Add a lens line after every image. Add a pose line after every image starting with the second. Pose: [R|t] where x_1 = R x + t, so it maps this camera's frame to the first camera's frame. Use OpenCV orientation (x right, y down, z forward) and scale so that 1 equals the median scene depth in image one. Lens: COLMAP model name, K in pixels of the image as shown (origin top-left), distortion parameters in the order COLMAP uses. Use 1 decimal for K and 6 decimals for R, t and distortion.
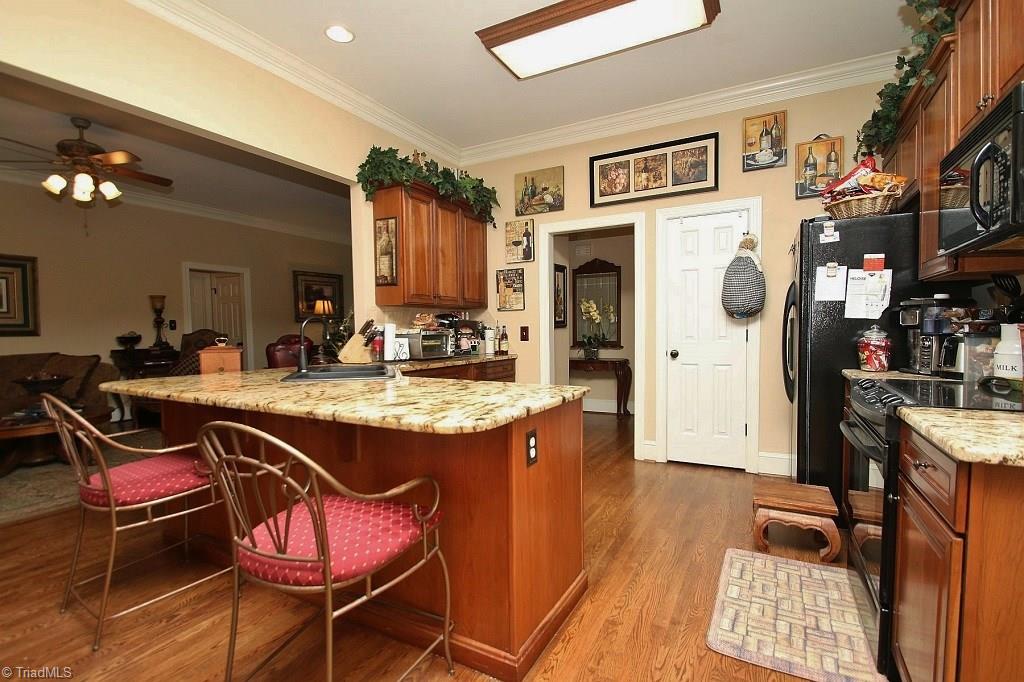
lens RADIAL K [[476.2, 0, 516.8], [0, 476.2, 349.4], [0, 0, 1]] dist [0.017036, -0.019539]
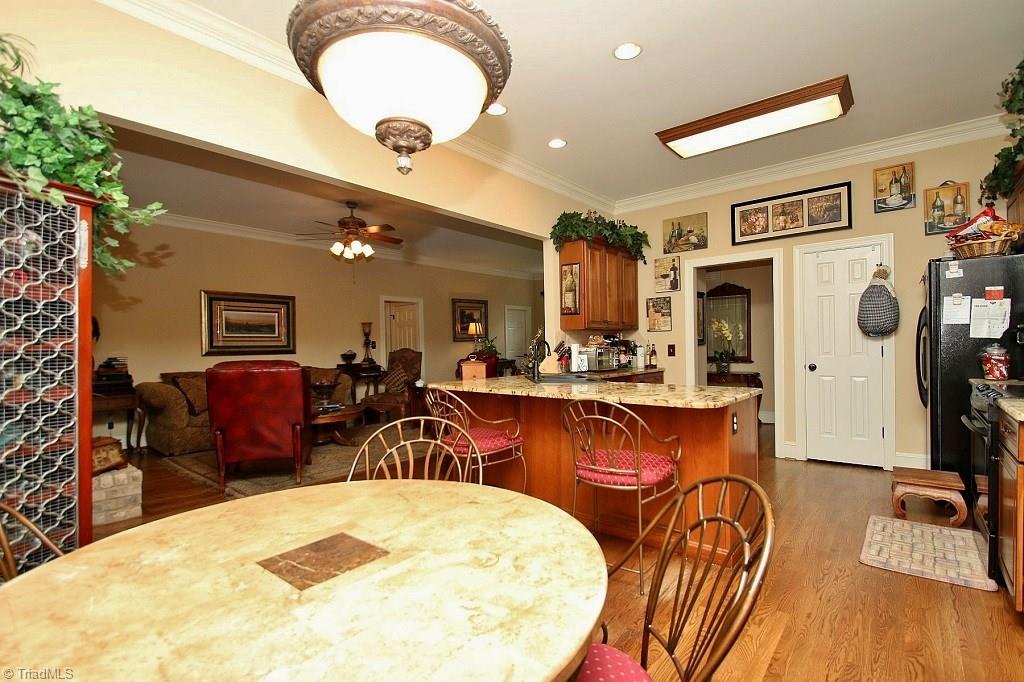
lens RADIAL K [[476.2, 0, 516.8], [0, 476.2, 349.4], [0, 0, 1]] dist [0.017036, -0.019539]
pose [[0.980721, -0.005829, -0.195326, -0.160586], [-0.000586, 0.999463, -0.032770, 0.004632], [0.195412, 0.032252, 0.980191, -0.309947]]
